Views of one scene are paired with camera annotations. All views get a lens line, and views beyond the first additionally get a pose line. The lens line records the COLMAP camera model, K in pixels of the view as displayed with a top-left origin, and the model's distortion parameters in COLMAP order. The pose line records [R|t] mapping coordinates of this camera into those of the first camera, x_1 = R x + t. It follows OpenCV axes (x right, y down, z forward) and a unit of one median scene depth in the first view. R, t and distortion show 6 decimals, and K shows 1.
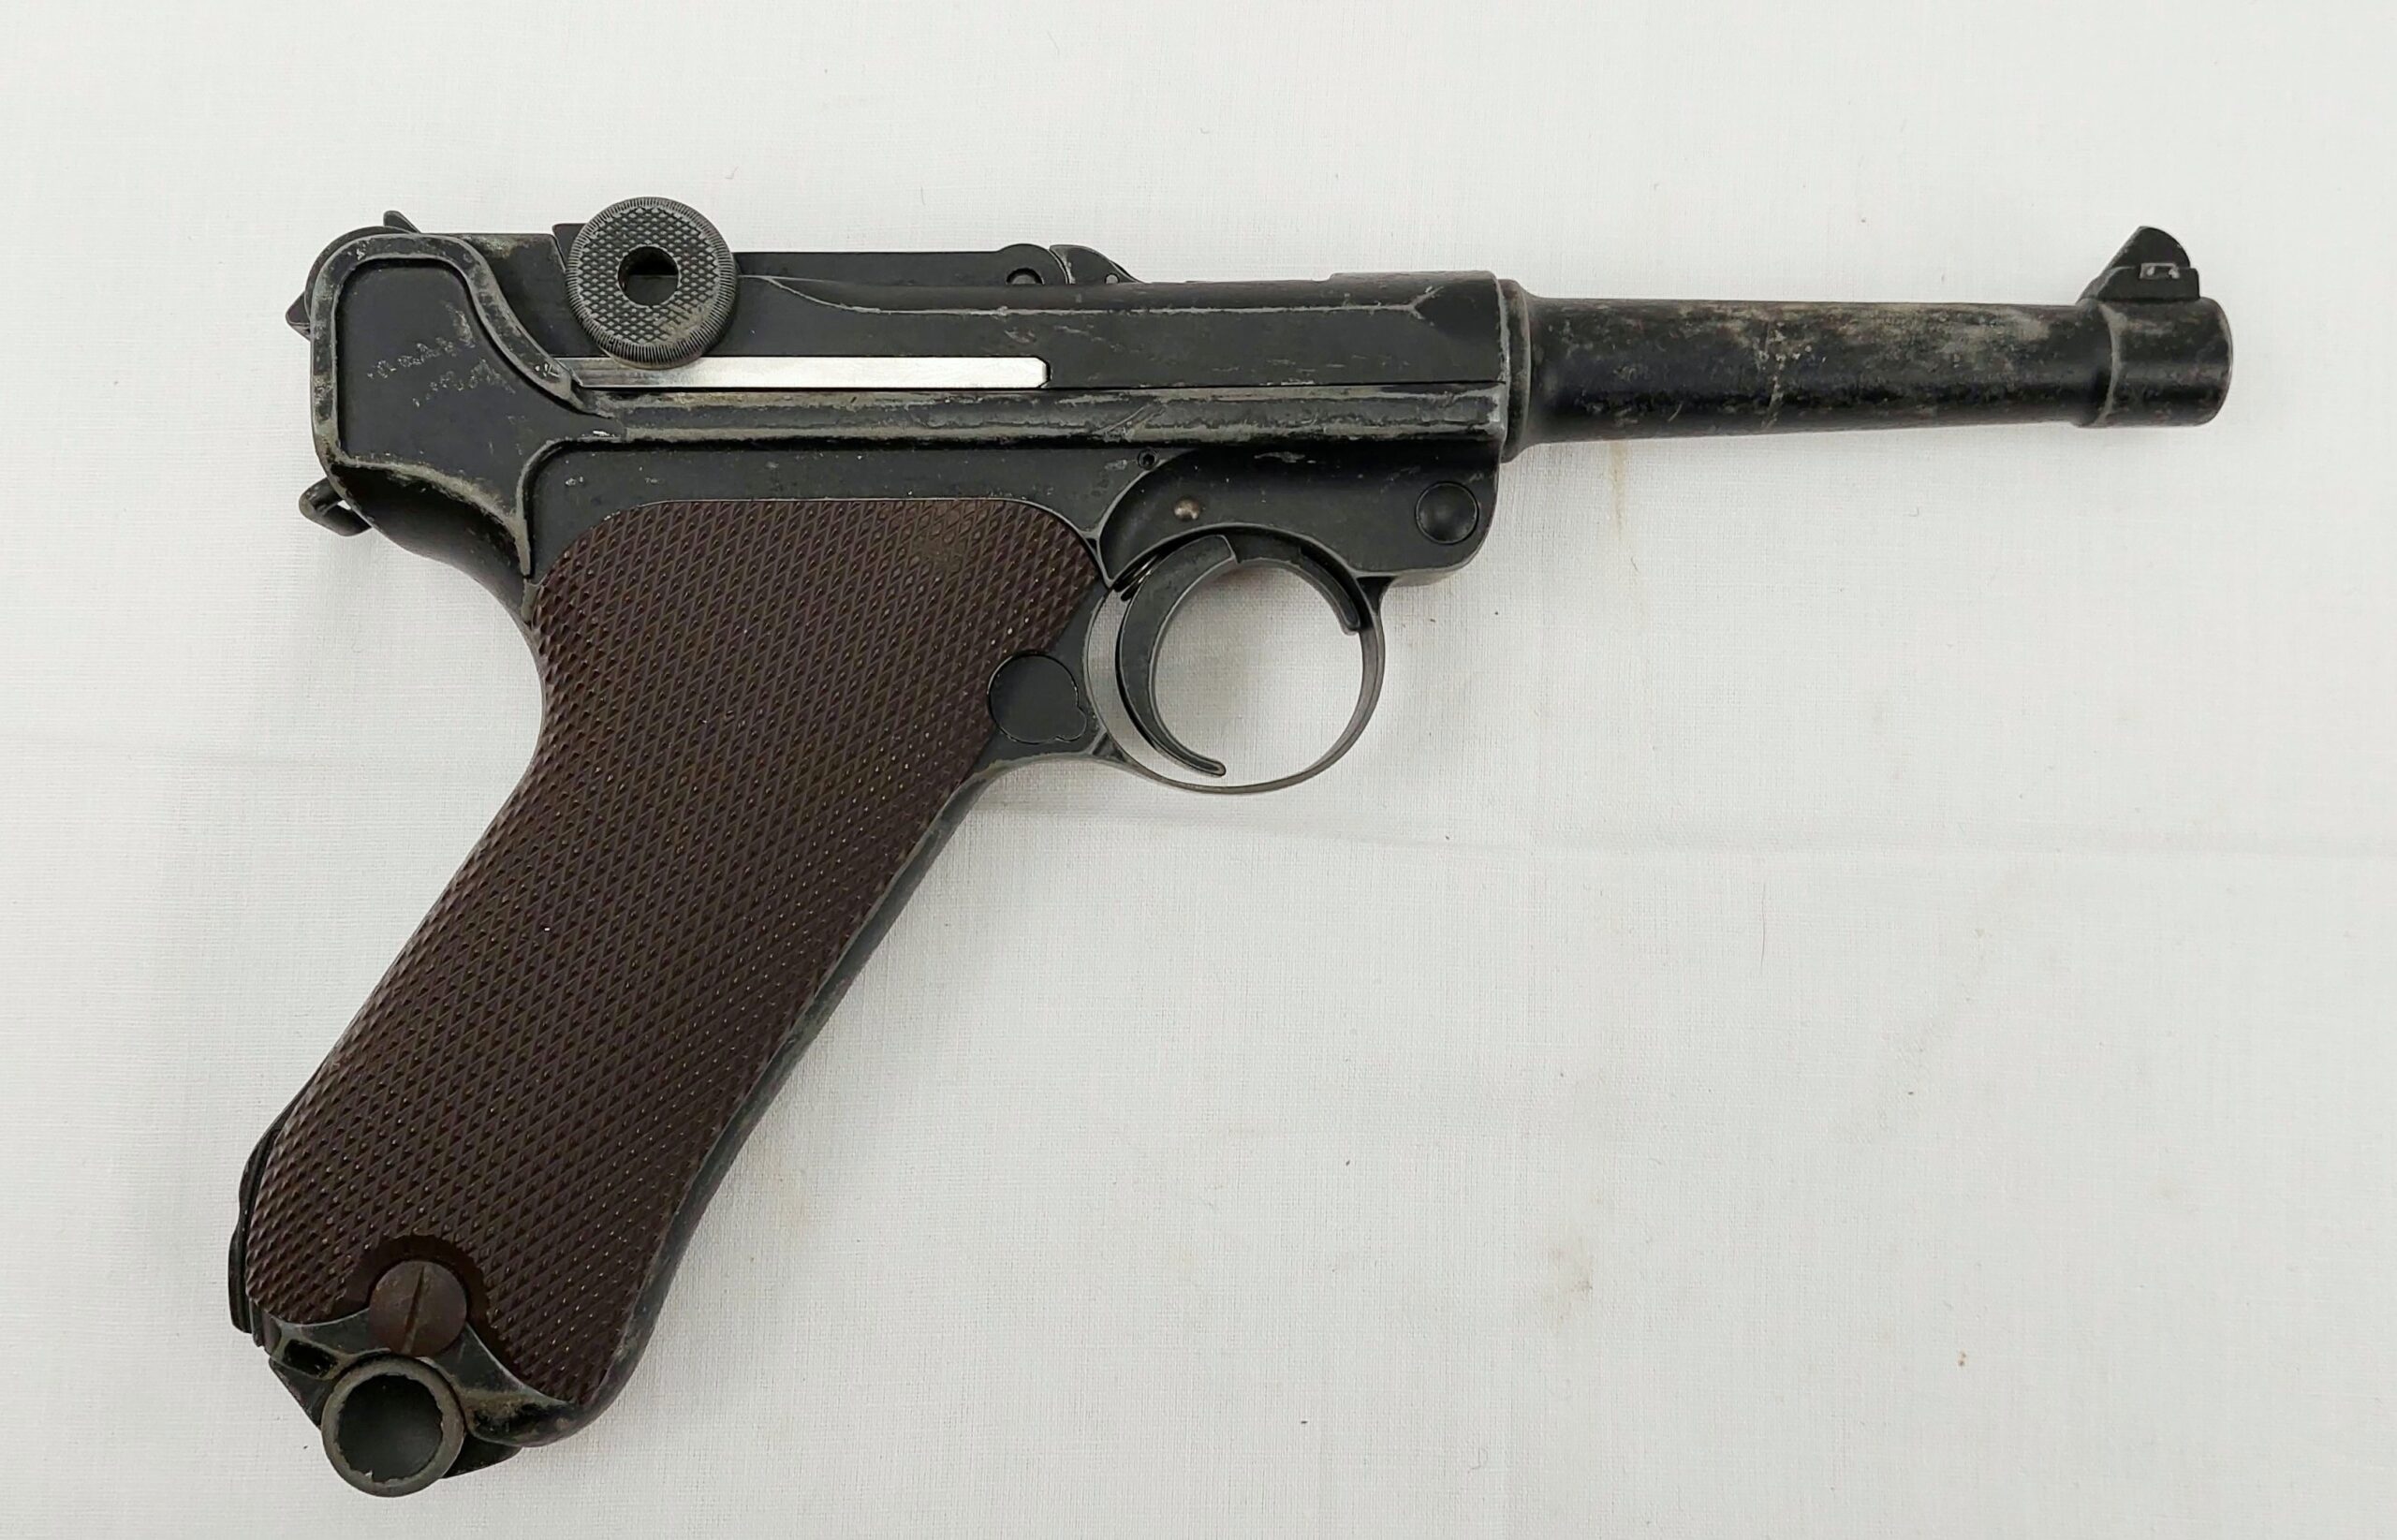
lens RADIAL K [[2297.6, 0, 1203.6], [0, 2297.6, 769.5], [0, 0, 1]] dist [0.008202, 0.000000]
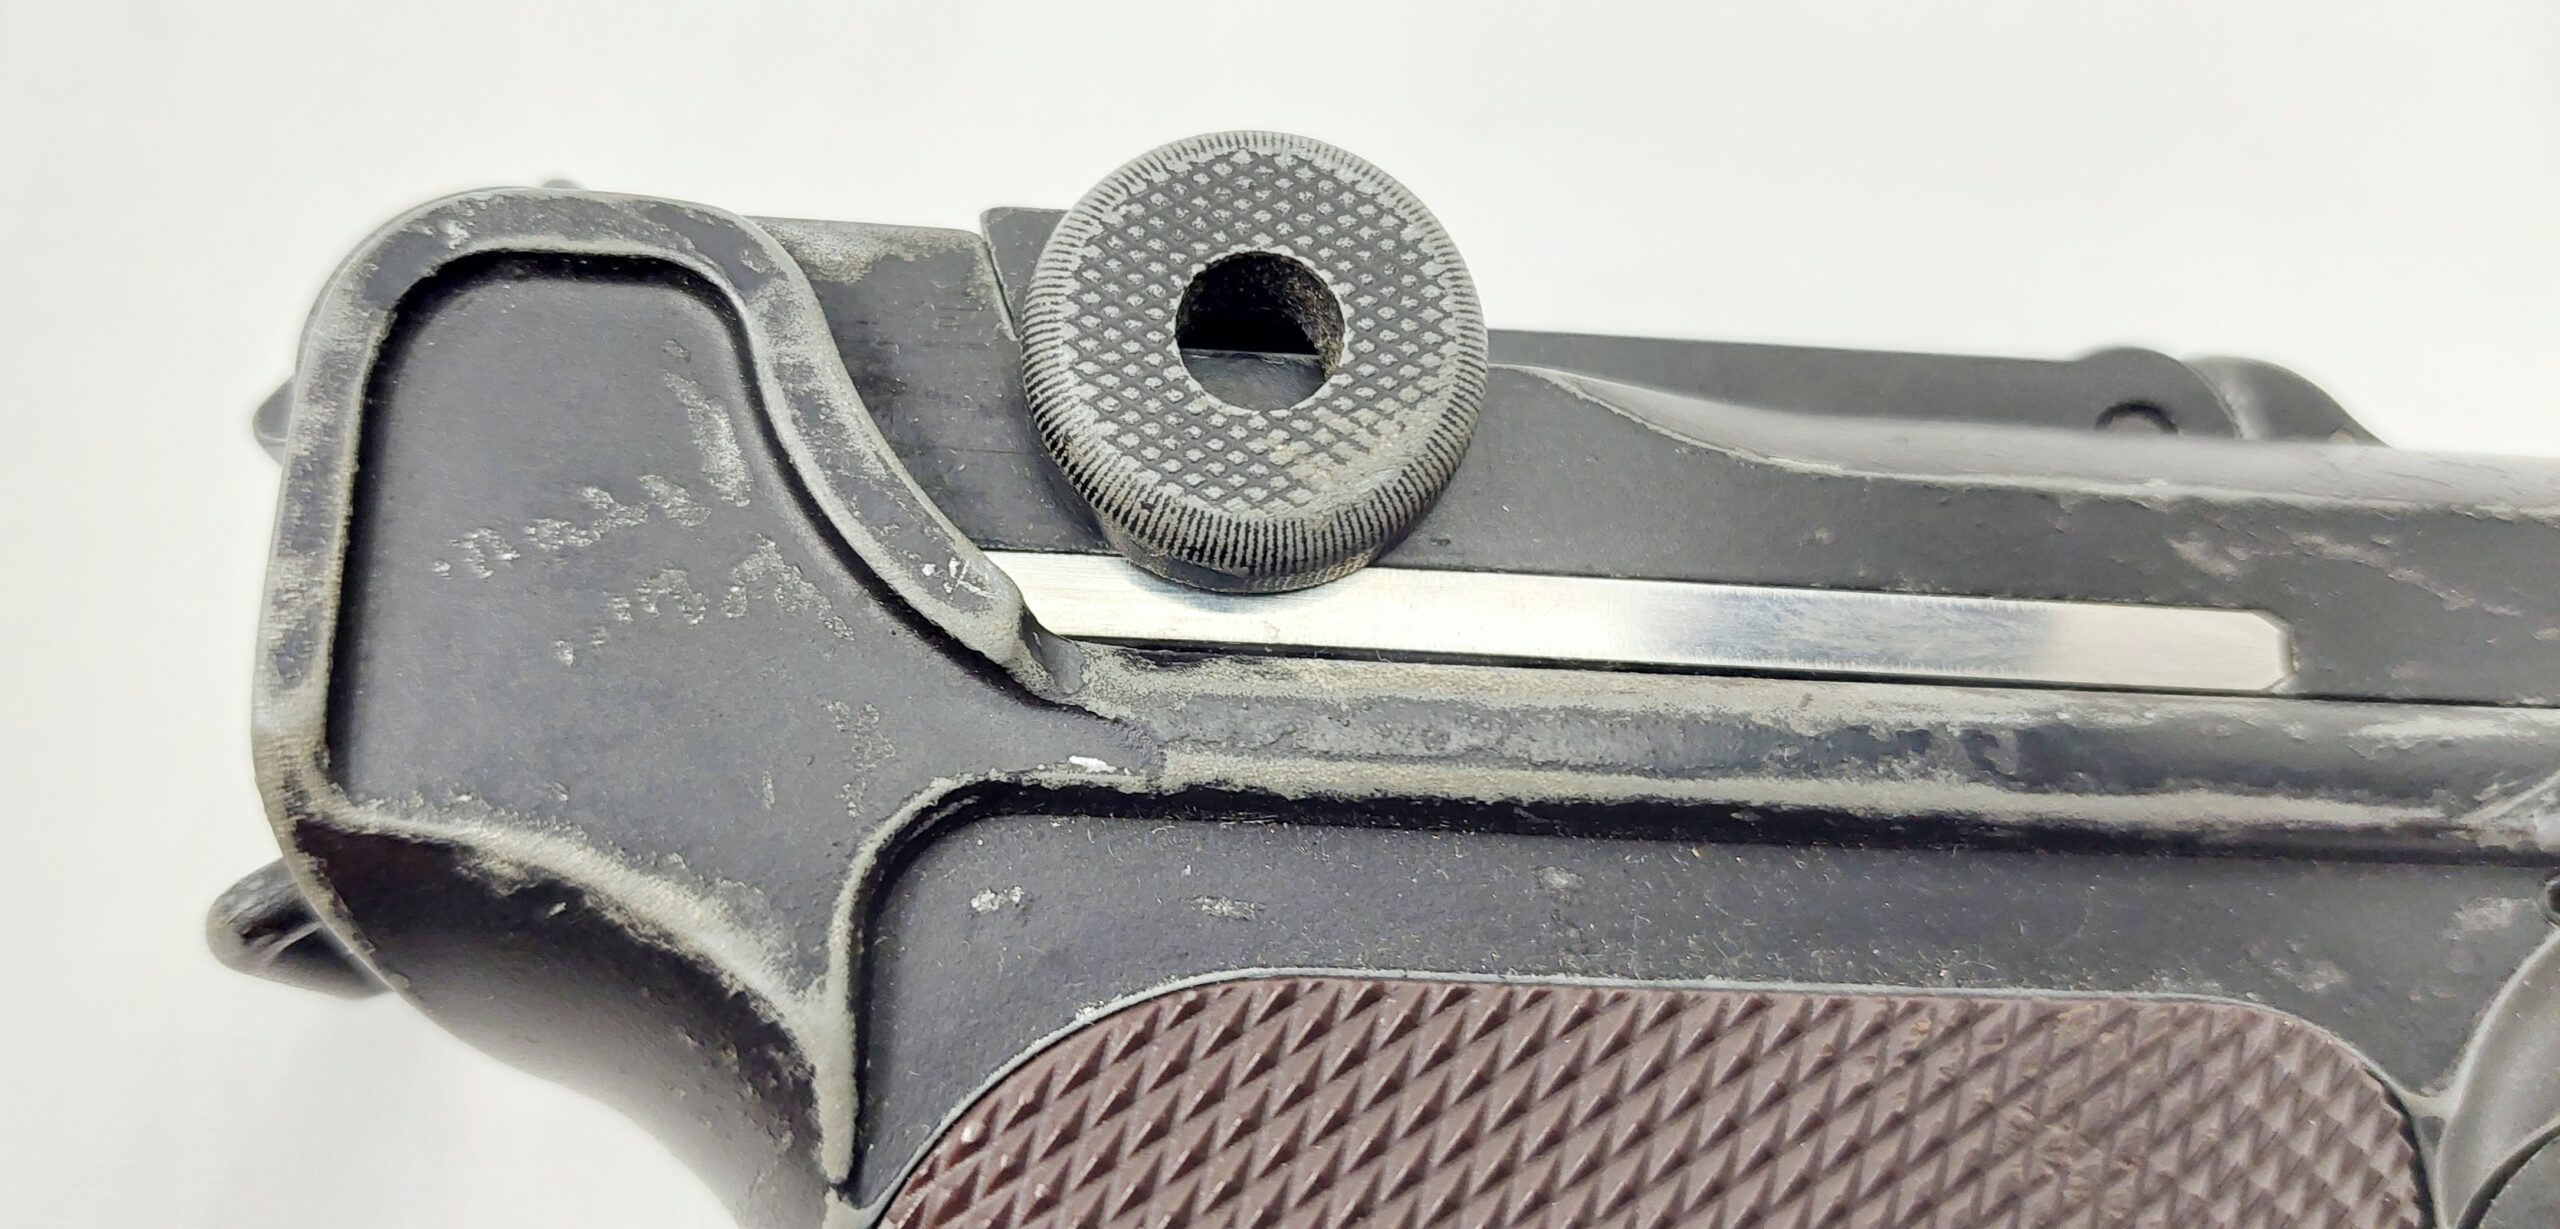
lens RADIAL K [[2365.1, 0, 1286.4], [0, 2365.1, 601.6], [0, 0, 1]] dist [-0.034574, 0.000000]
pose [[0.999140, 0.041444, -0.001233, -0.234460], [-0.040485, 0.968724, -0.244815, -0.085358], [-0.008952, 0.244654, 0.969569, 0.656650]]
